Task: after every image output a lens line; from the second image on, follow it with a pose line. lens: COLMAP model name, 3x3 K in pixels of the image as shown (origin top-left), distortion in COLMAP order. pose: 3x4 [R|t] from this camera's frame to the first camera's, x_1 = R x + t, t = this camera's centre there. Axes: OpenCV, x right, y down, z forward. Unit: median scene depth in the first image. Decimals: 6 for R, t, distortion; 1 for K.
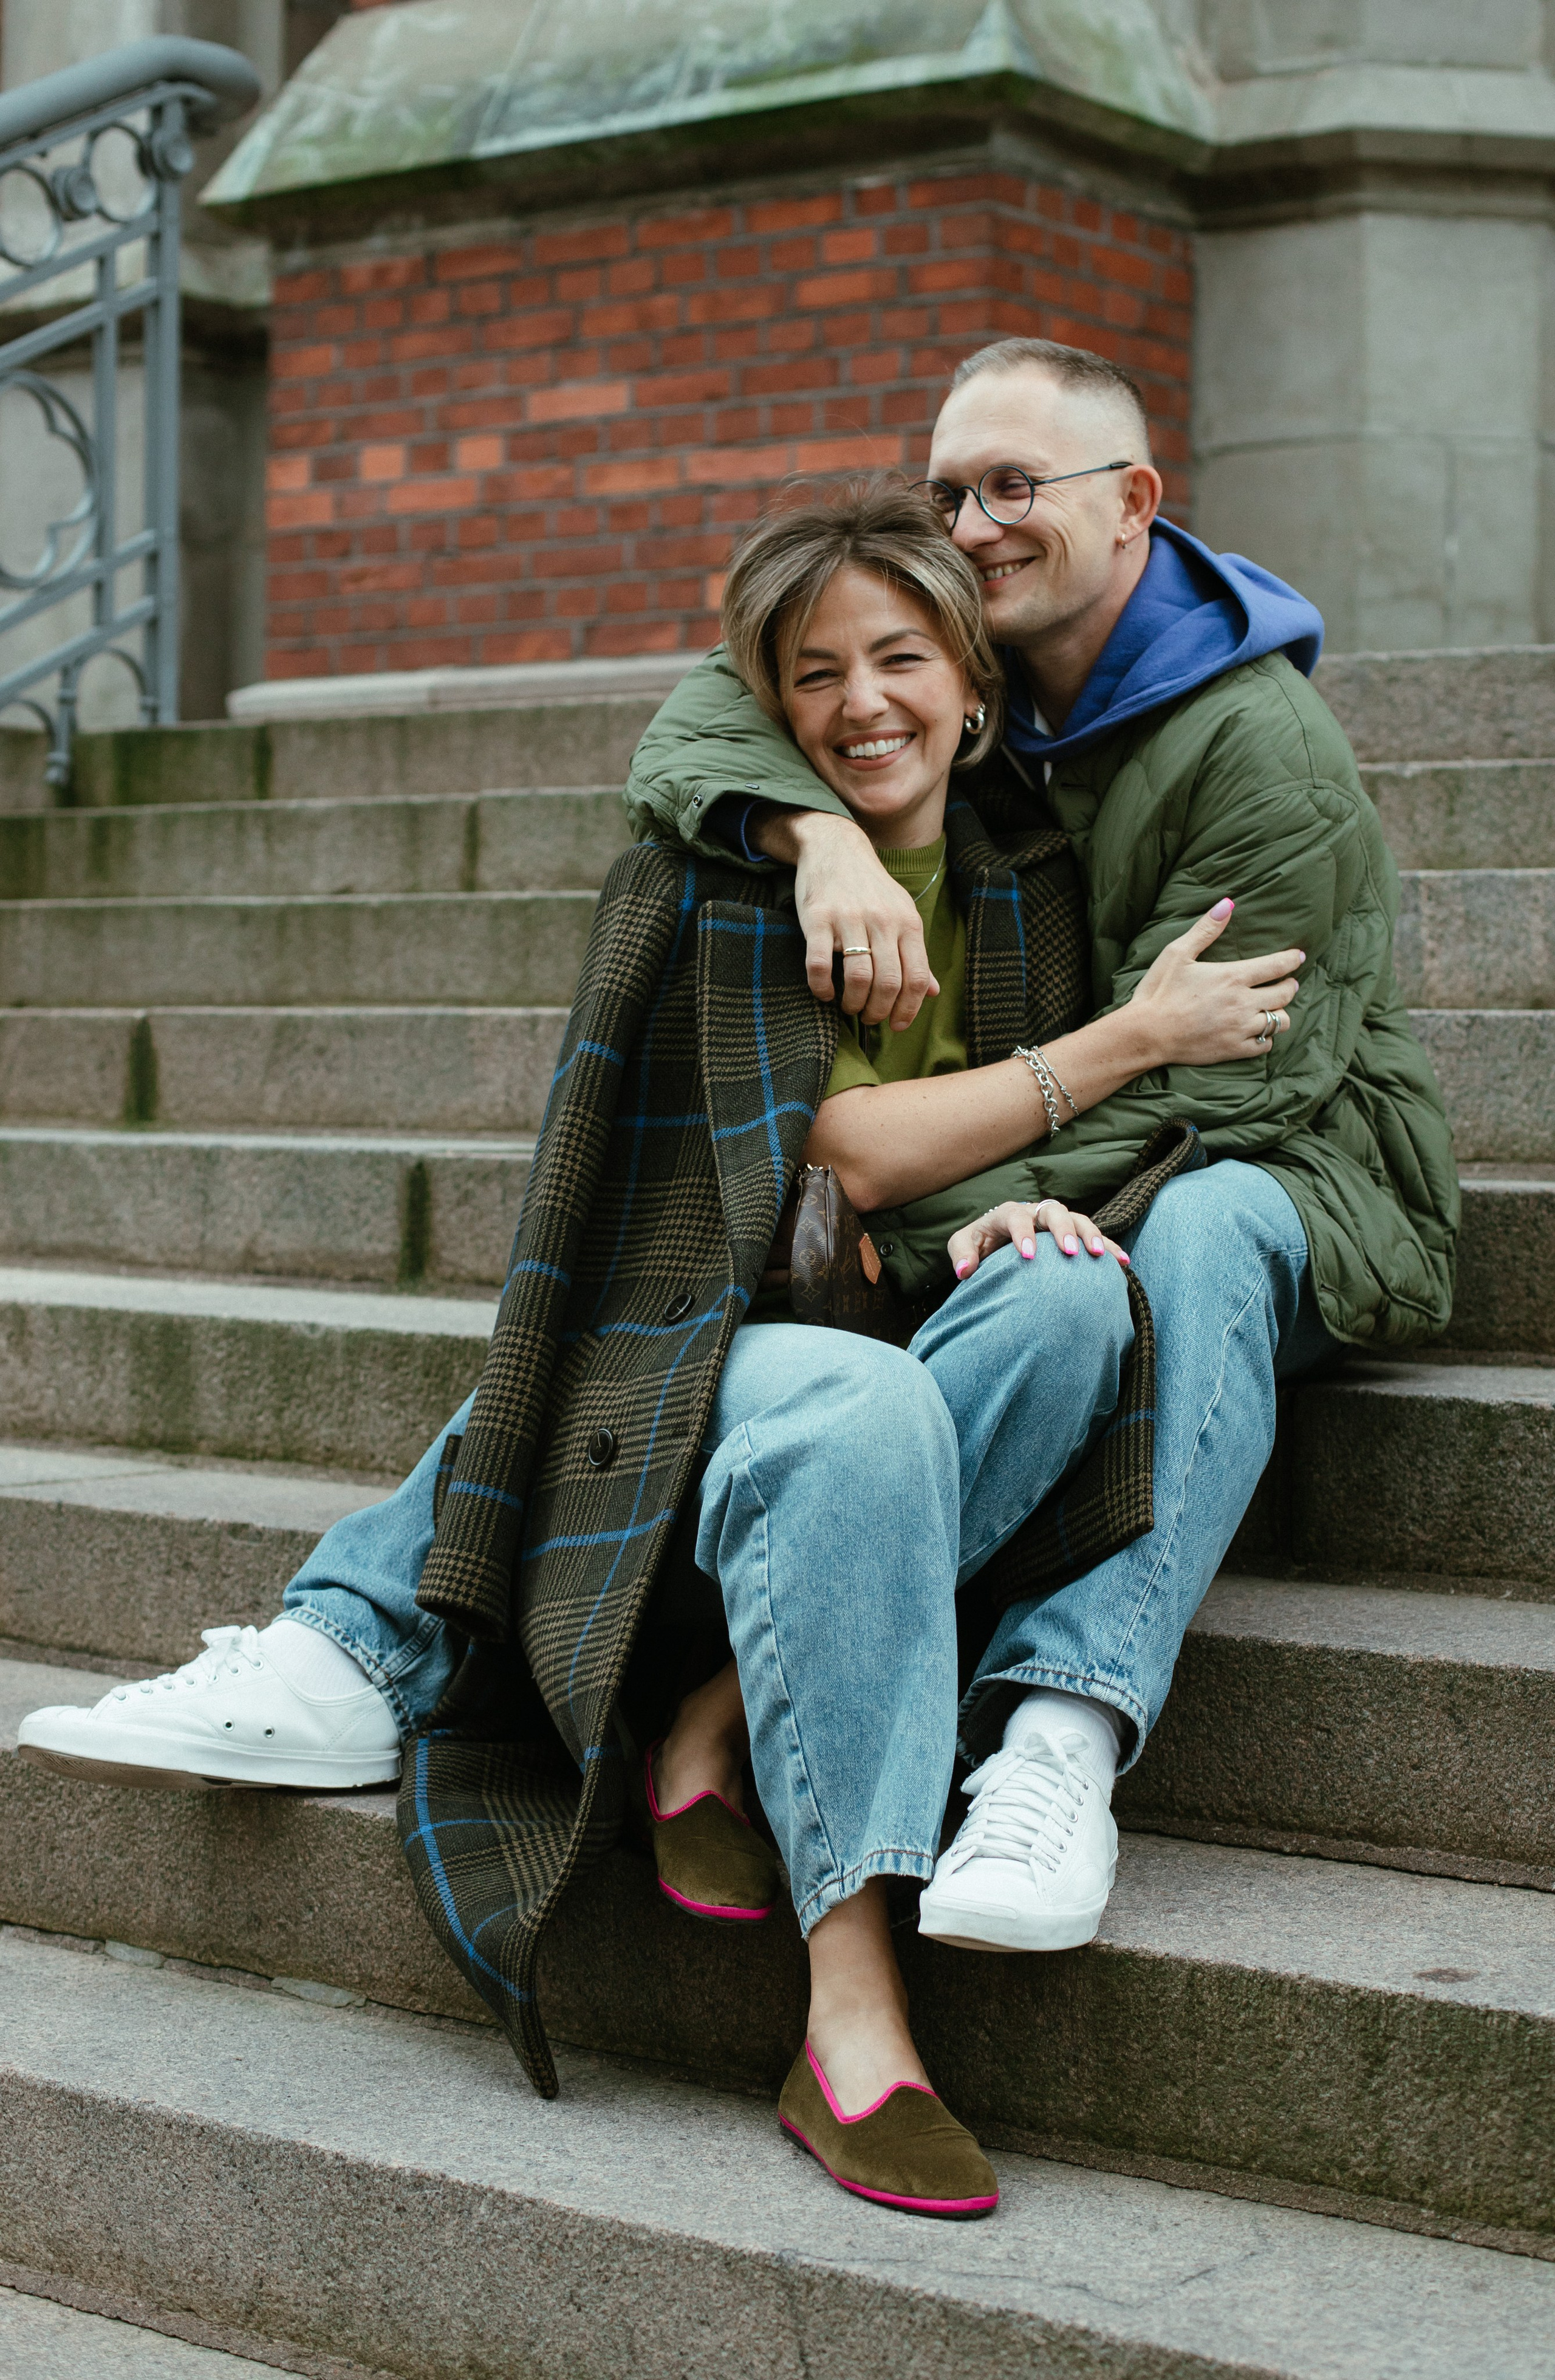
lens RADIAL K [[3940.0, 0, 651.1], [0, 3940.0, 1181.0], [0, 0, 1]] dist [-0.120142, 0.000000]
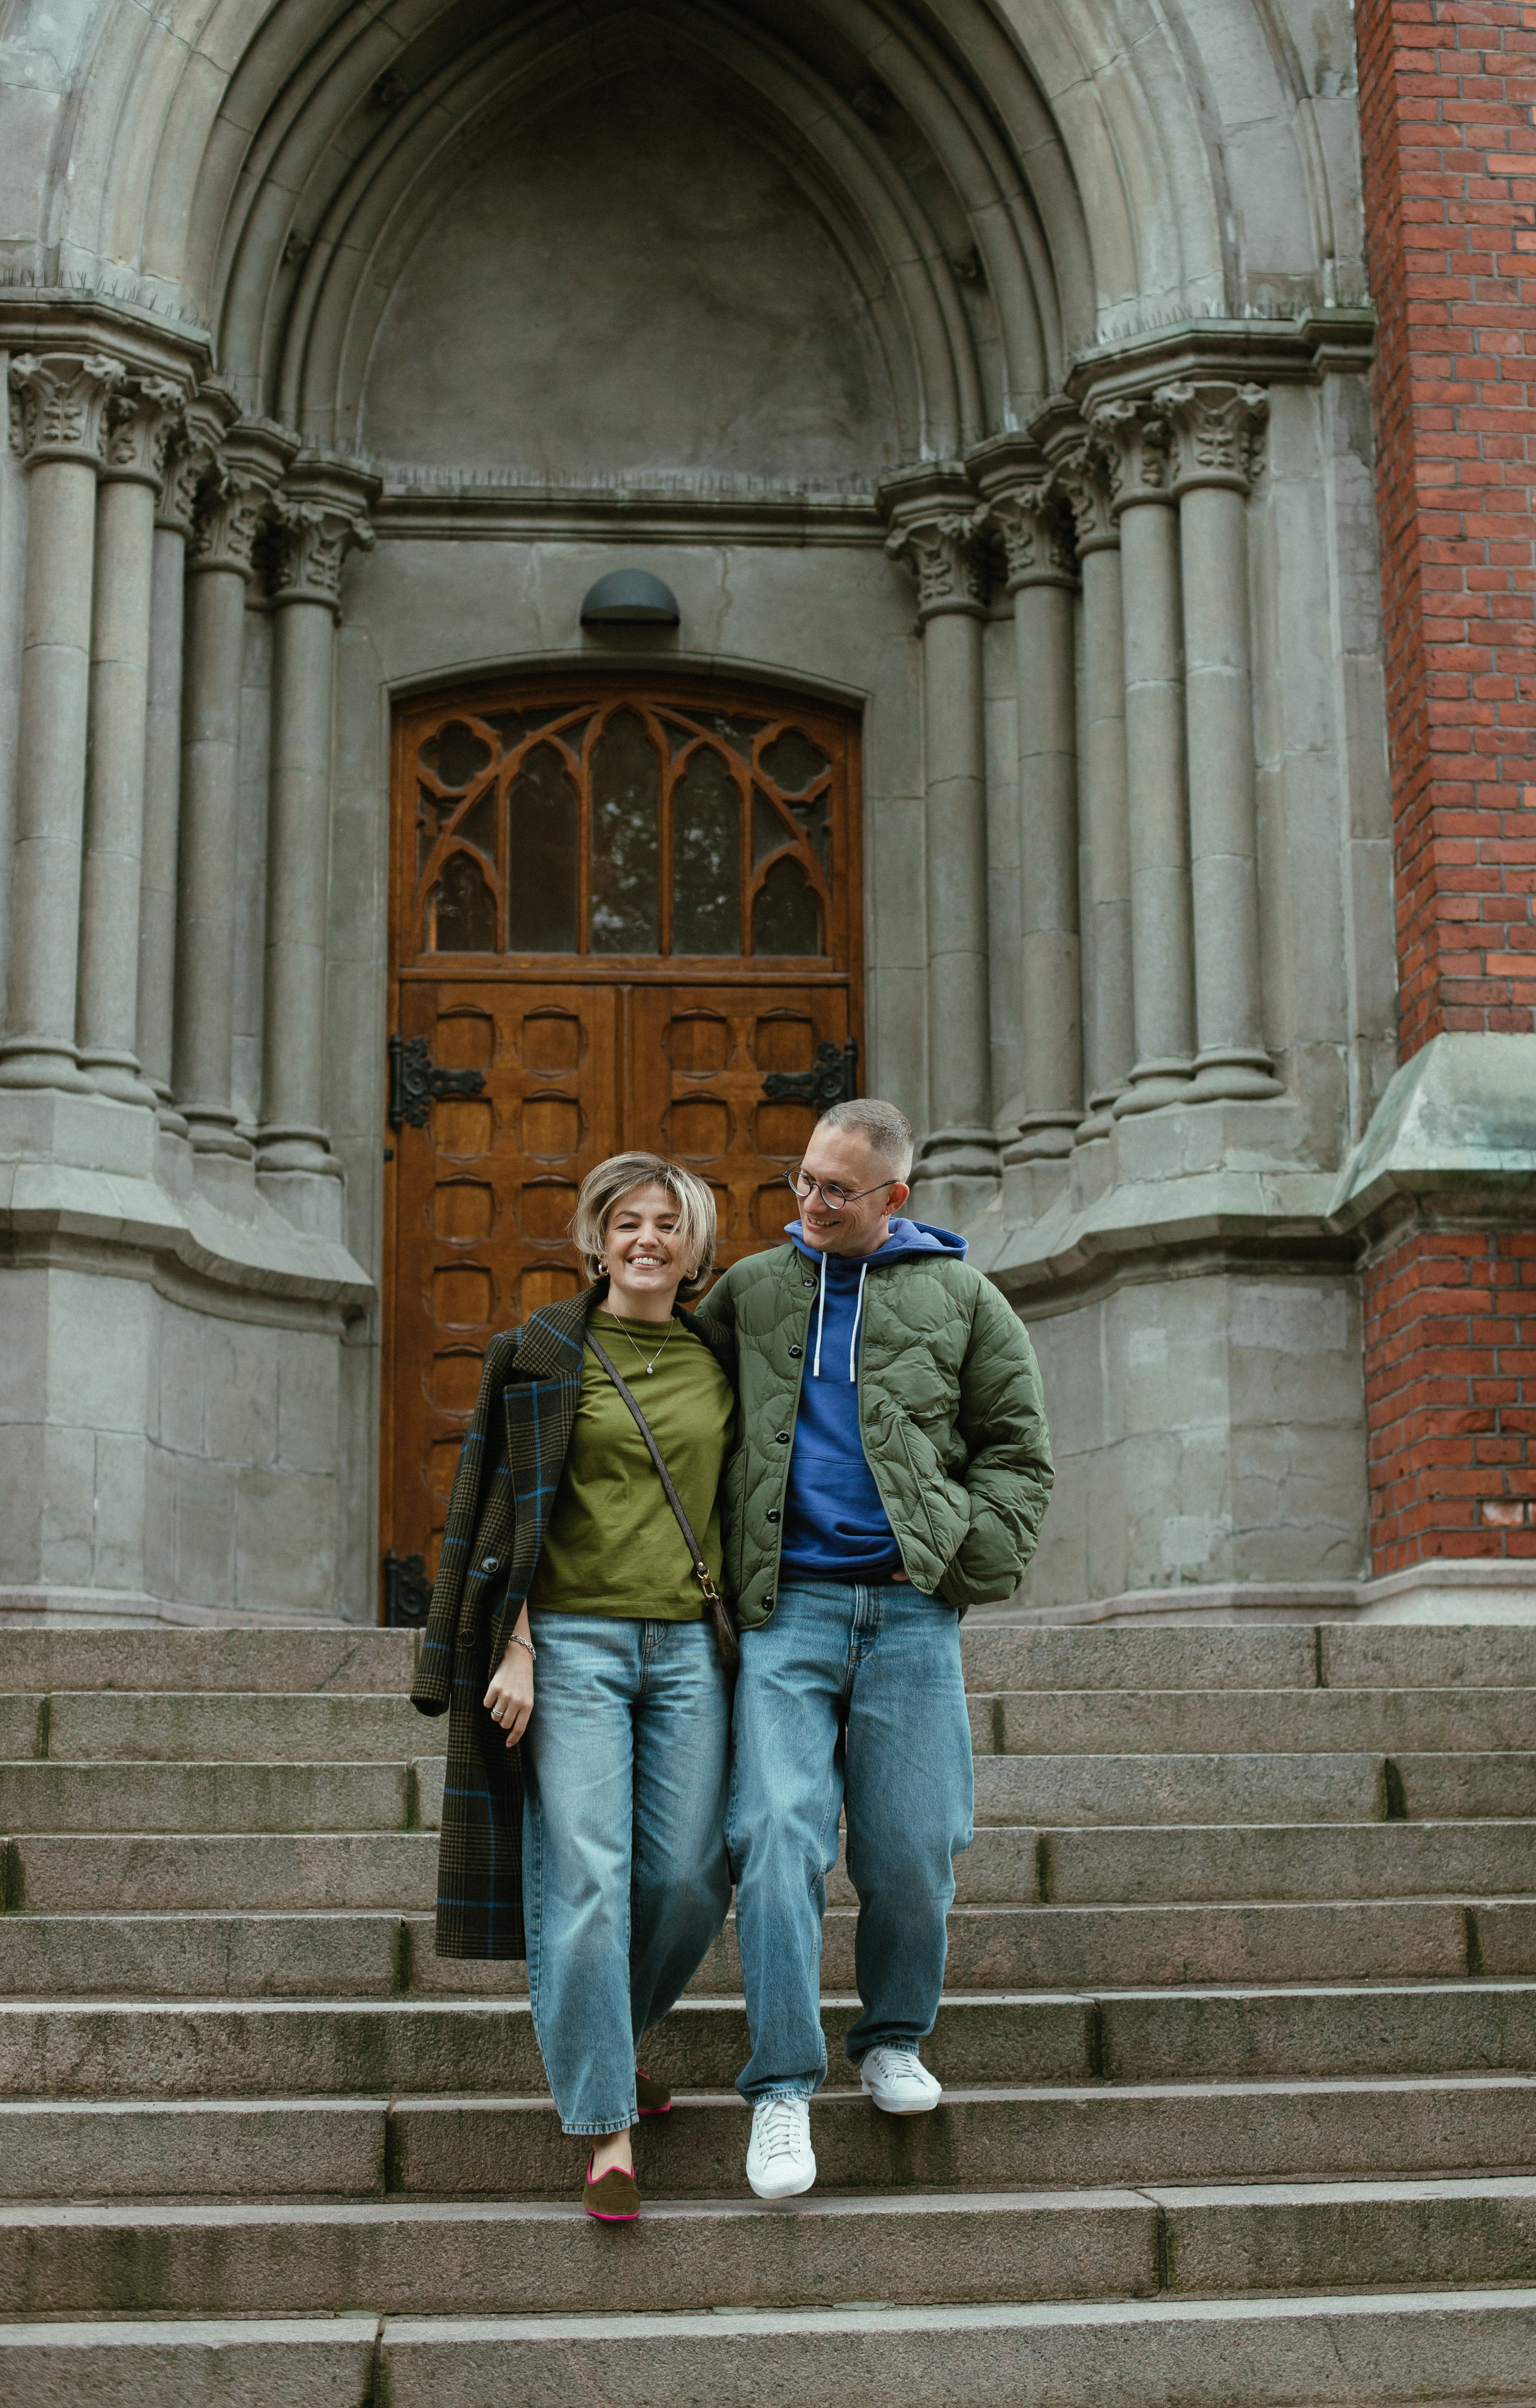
lens RADIAL K [[3809.1, 0, 842.9], [0, 3809.1, 1172.7], [0, 0, 1]] dist [-0.122131, 0.000000]
pose [[0.728488, 0.106095, 0.676793, -0.974500], [0.042910, 0.978928, -0.199646, 0.011312], [-0.683714, 0.174480, 0.708585, -0.329557]]
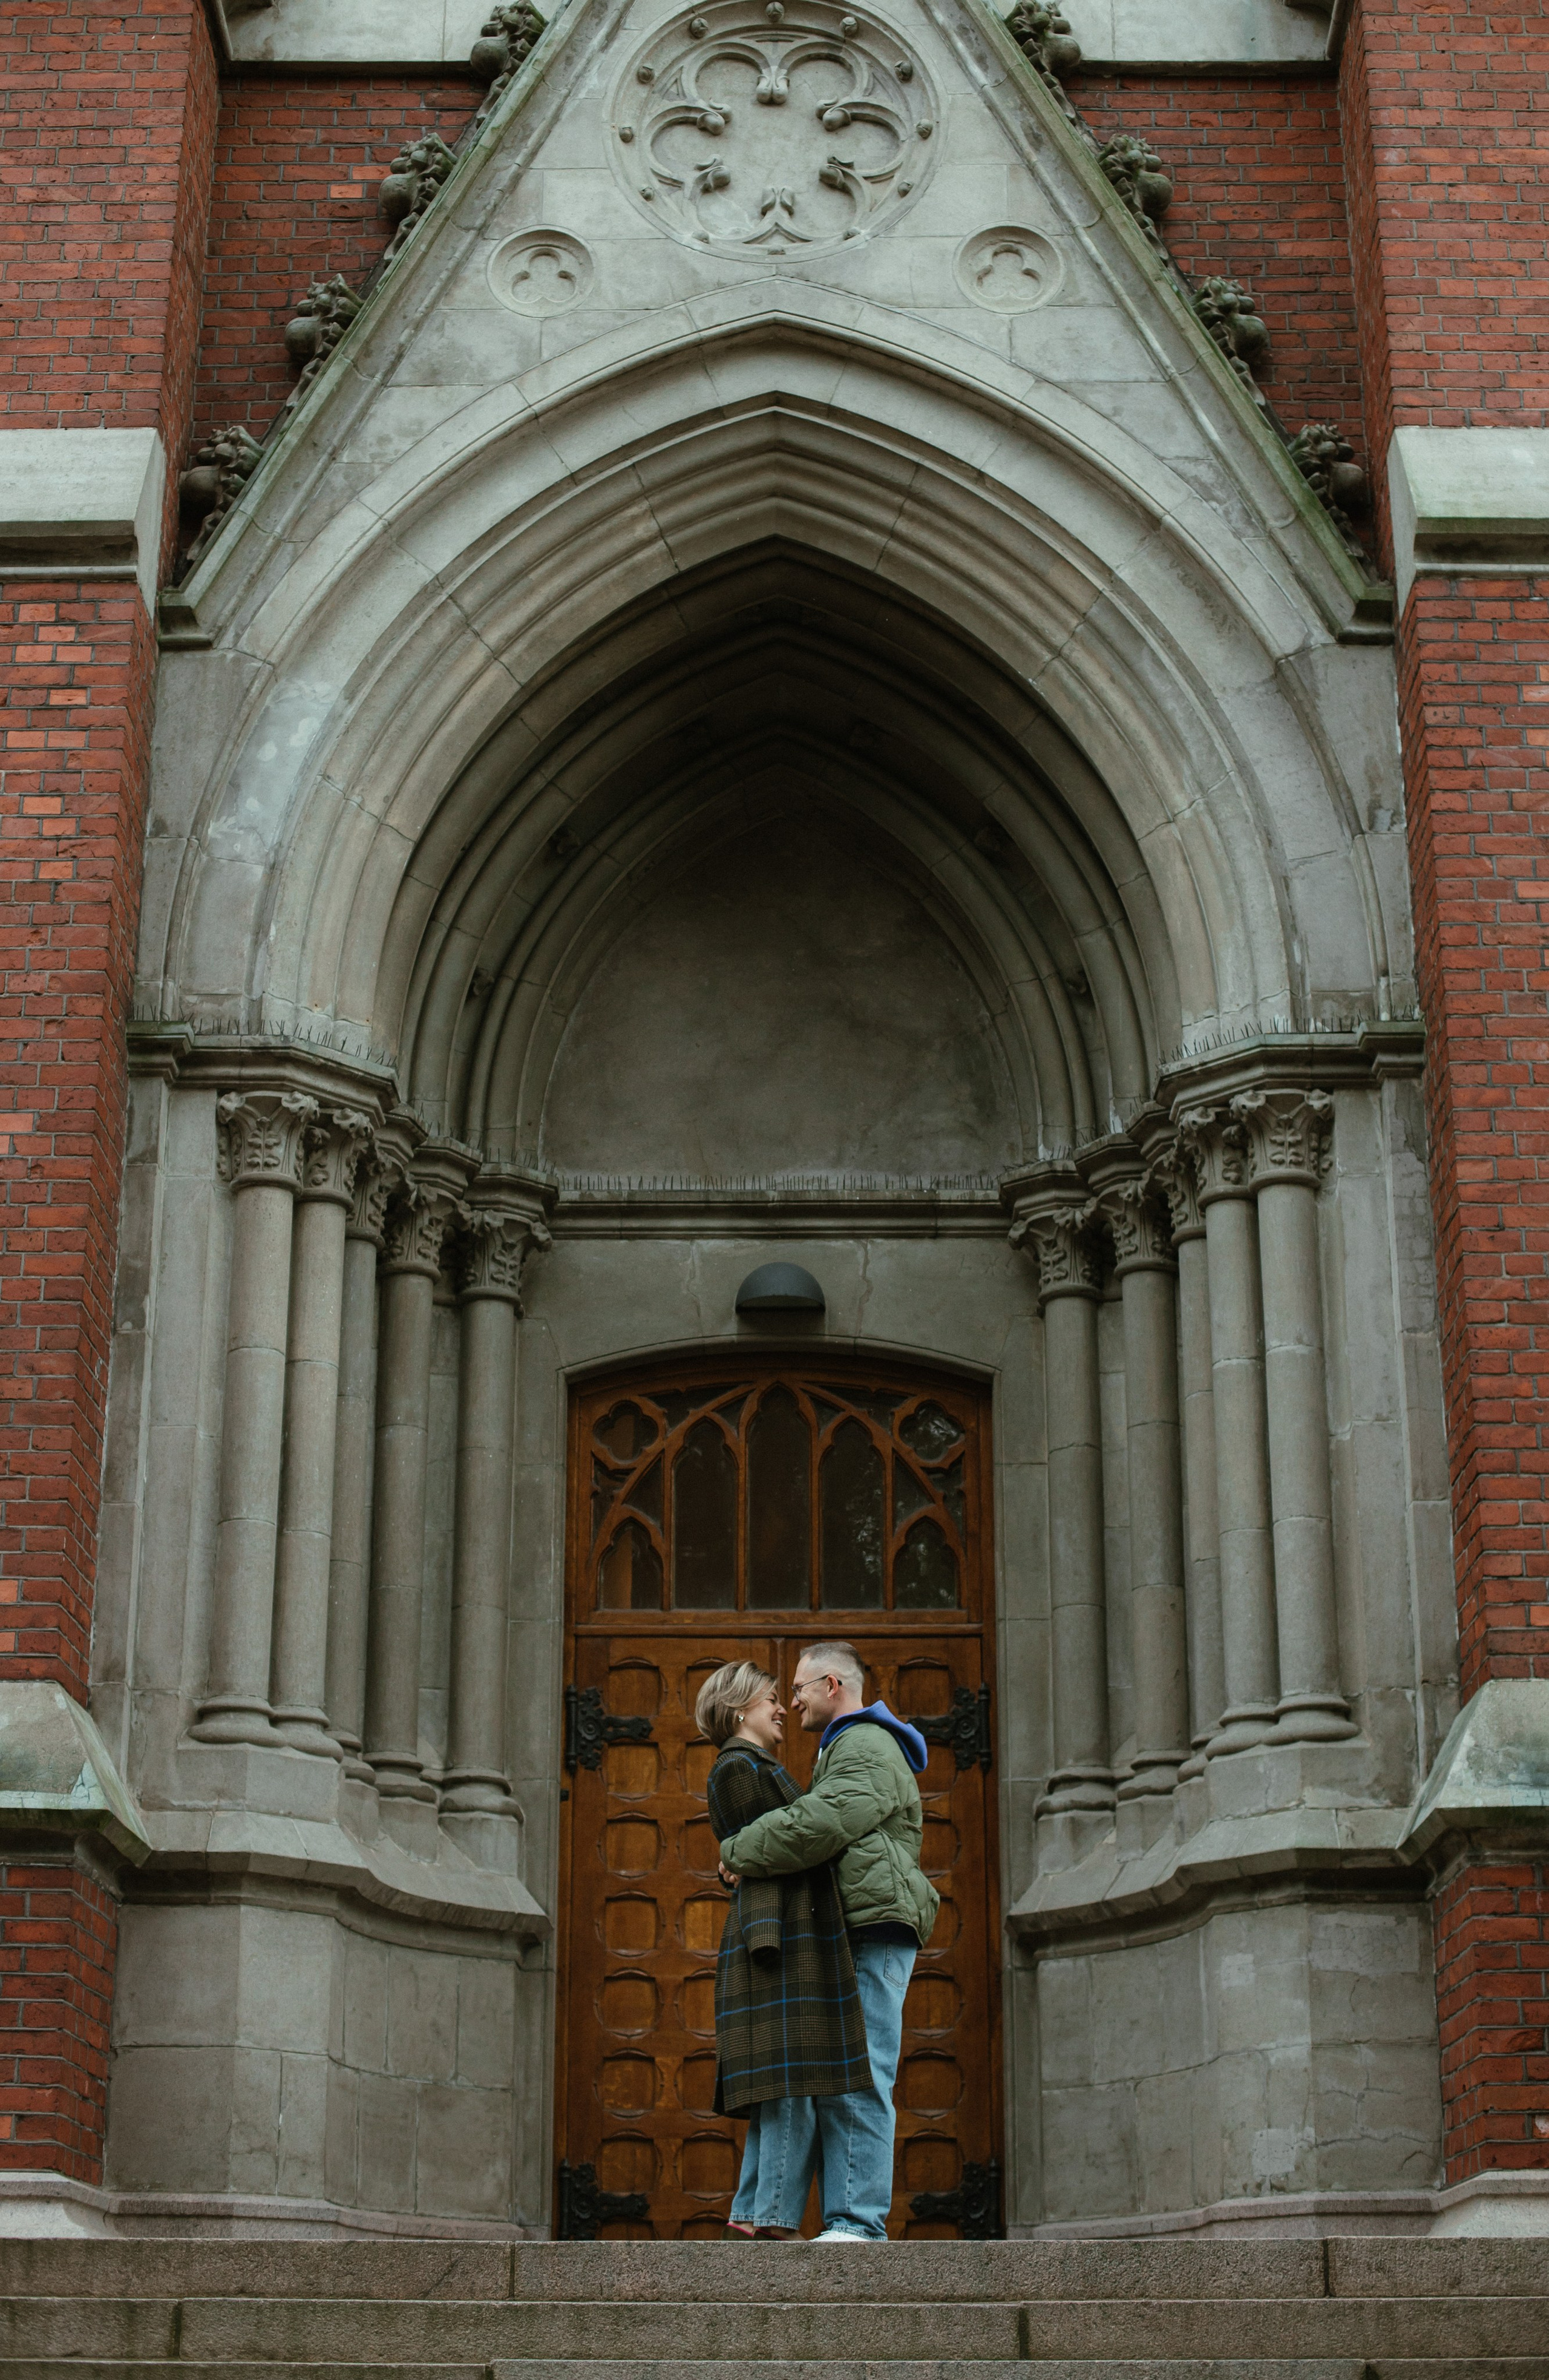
lens RADIAL K [[3637.4, 0, 776.9], [0, 3637.4, 1191.6], [0, 0, 1]] dist [-0.115600, 0.000000]
pose [[0.792657, 0.191882, 0.578684, -0.986888], [0.032254, 0.934653, -0.354096, 0.015671], [-0.608814, 0.299342, 0.734670, -0.542287]]
